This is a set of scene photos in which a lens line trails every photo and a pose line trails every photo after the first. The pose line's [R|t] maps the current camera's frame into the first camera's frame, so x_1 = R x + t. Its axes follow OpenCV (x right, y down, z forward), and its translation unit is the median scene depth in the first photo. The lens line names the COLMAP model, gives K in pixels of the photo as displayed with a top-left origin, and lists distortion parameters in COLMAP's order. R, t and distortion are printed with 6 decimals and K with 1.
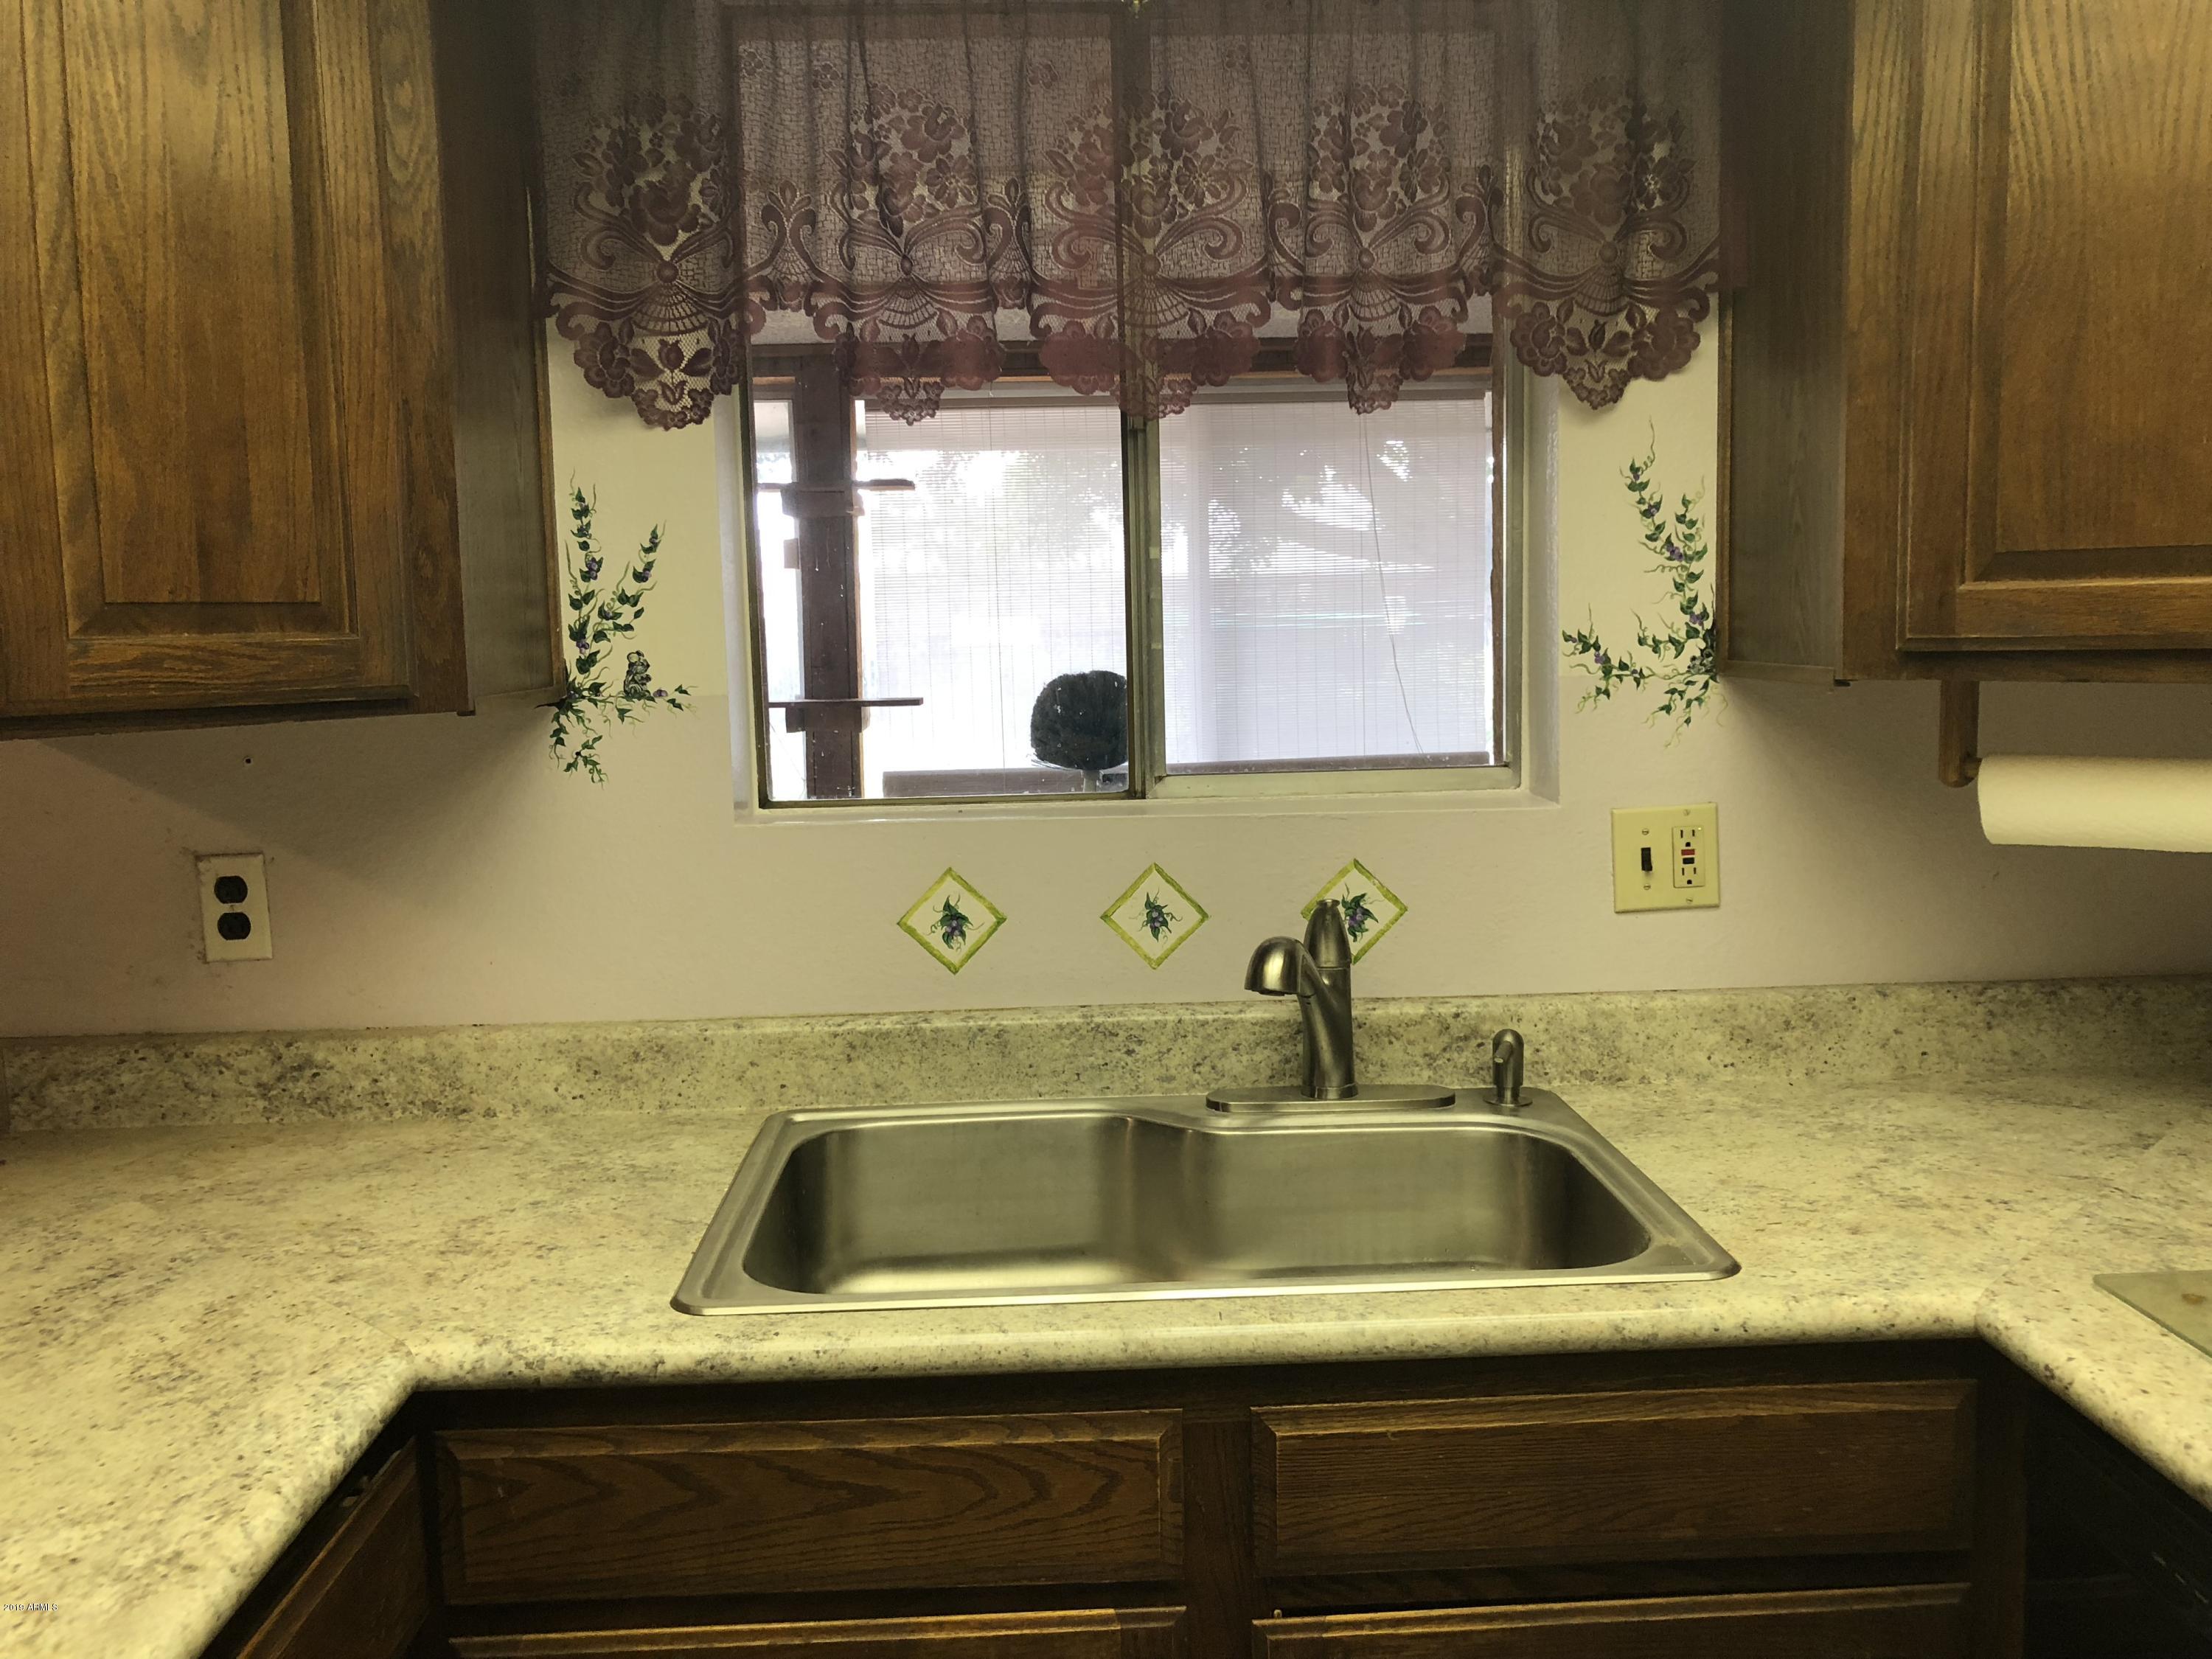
lens RADIAL K [[1818.7, 0, 1118.0], [0, 1818.7, 793.0], [0, 0, 1]] dist [0.075619, -0.004174]
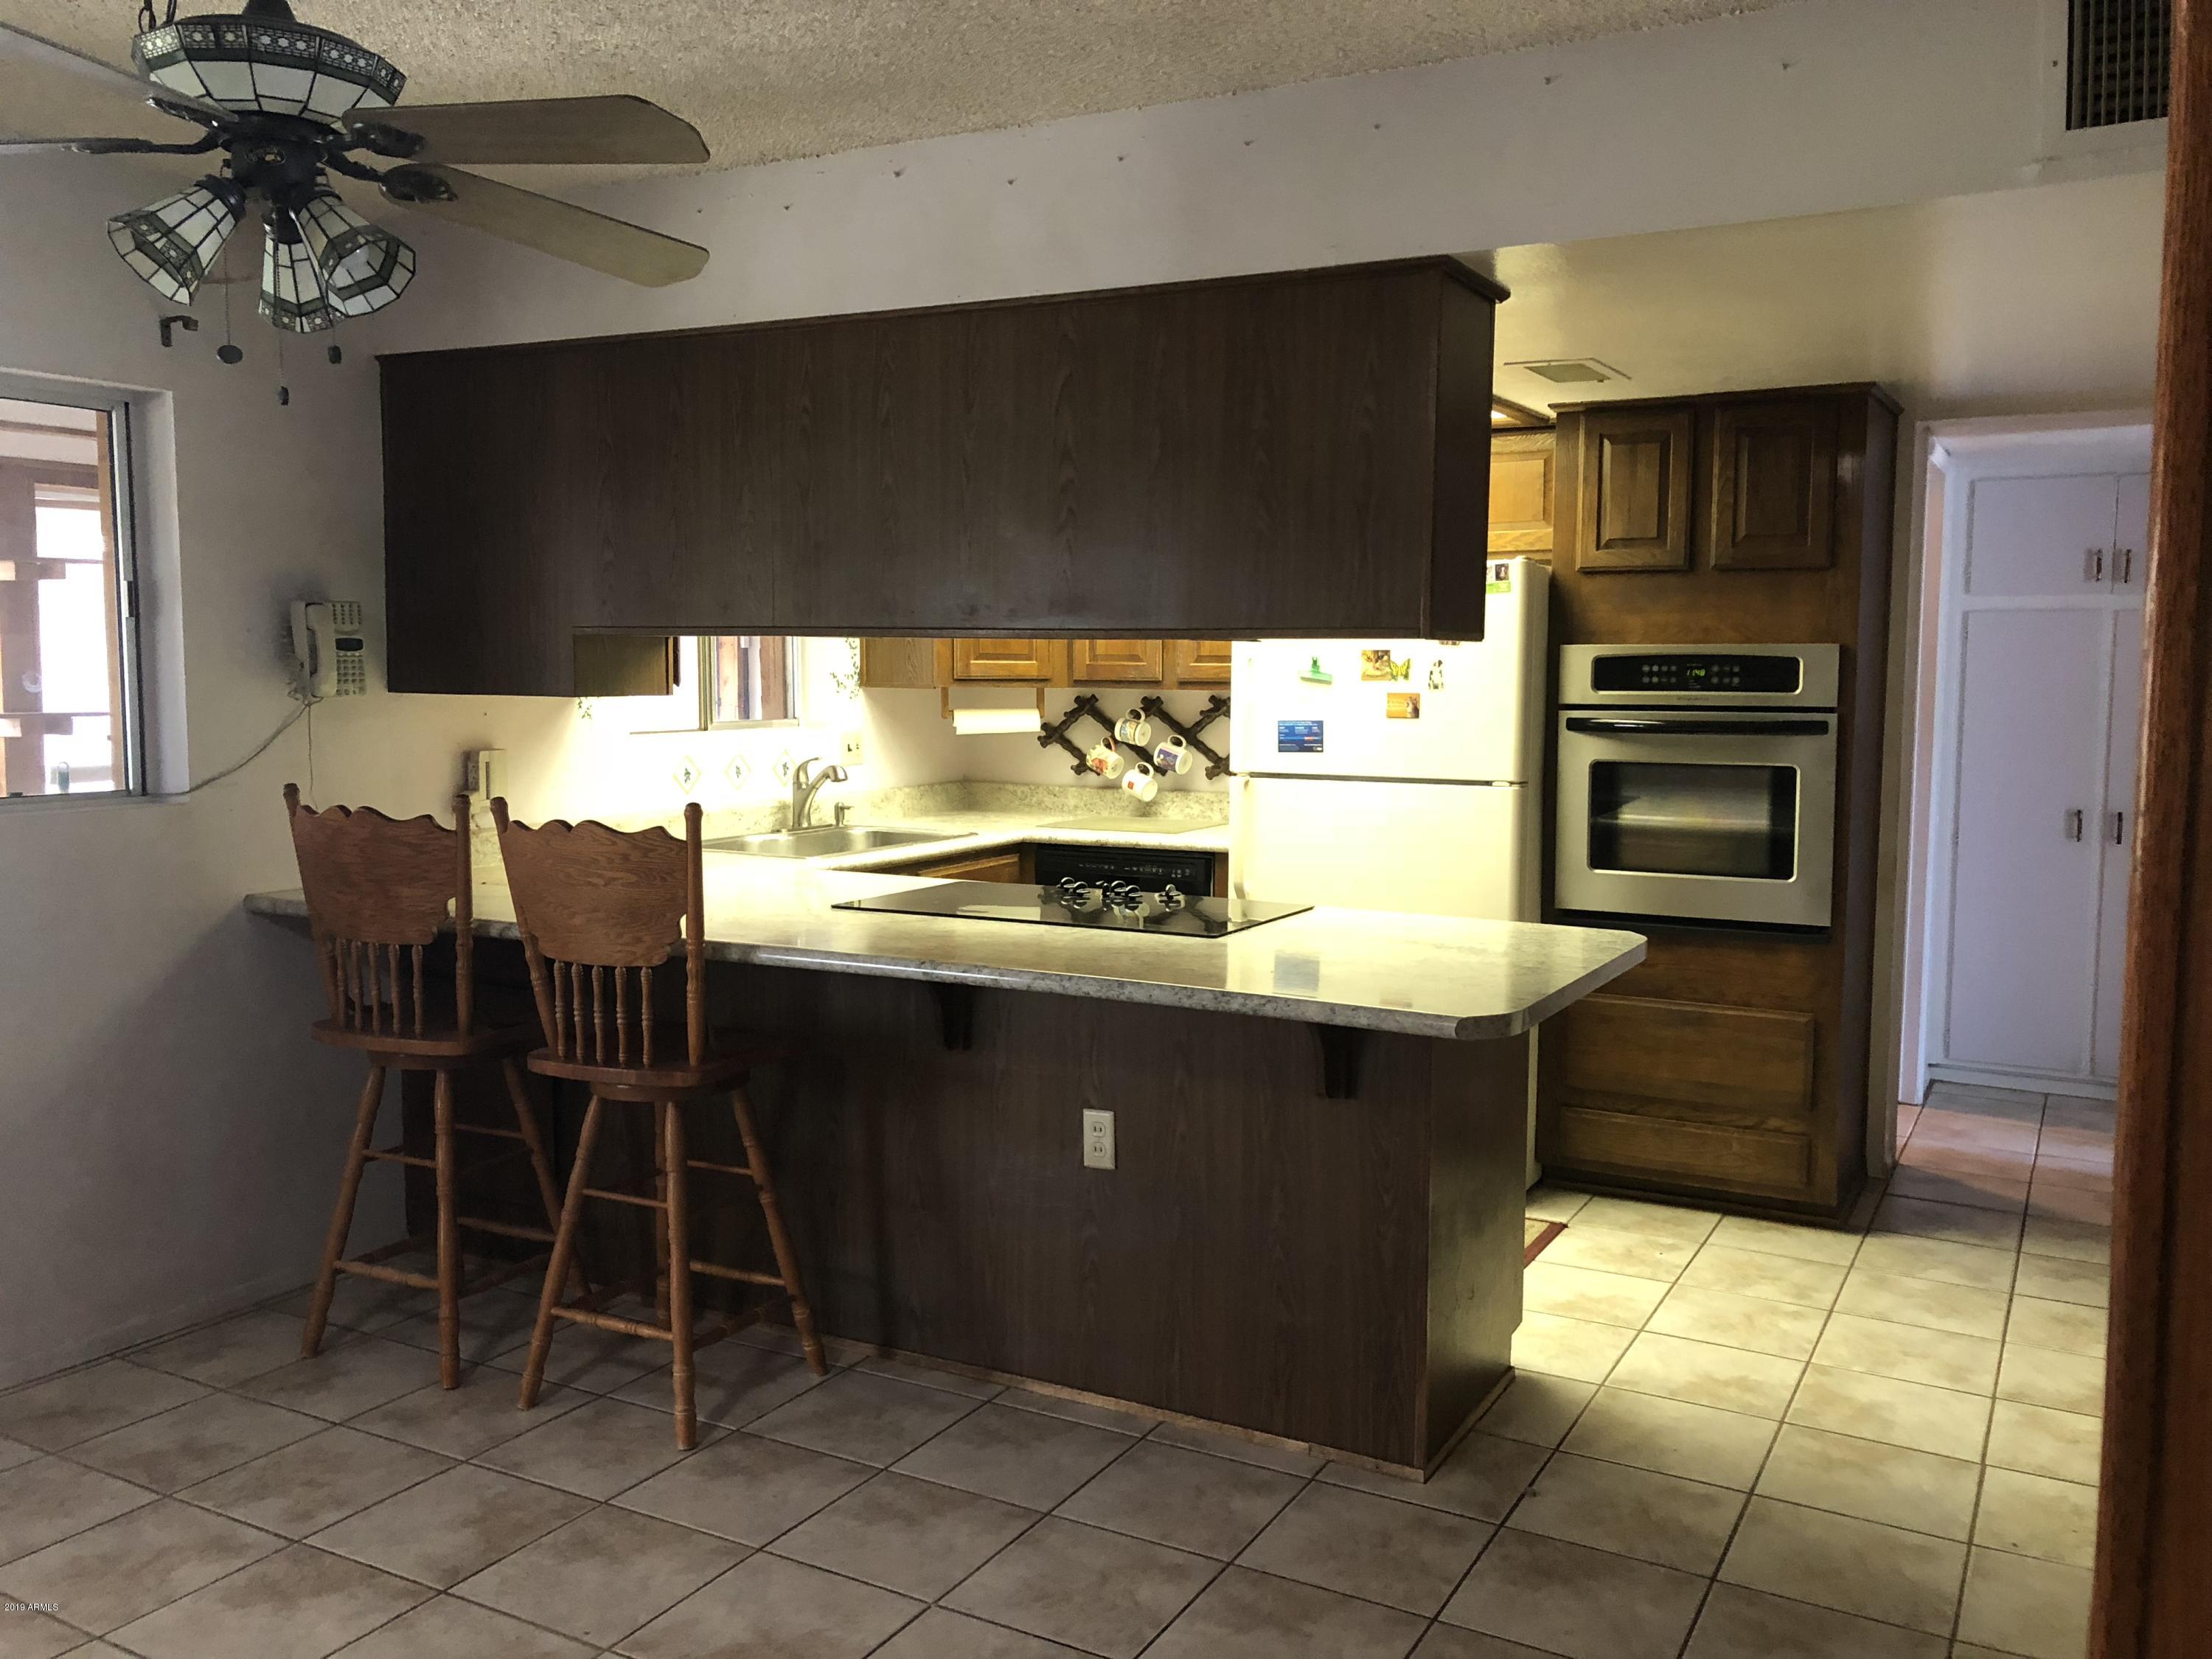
lens RADIAL K [[1820.1, 0, 1103.5], [0, 1820.1, 821.8], [0, 0, 1]] dist [0.018918, -0.008497]
pose [[0.521491, -0.049008, 0.851848, -2.066236], [0.065978, 0.997676, 0.017007, 0.135031], [-0.850702, 0.047334, 0.523513, -0.926276]]
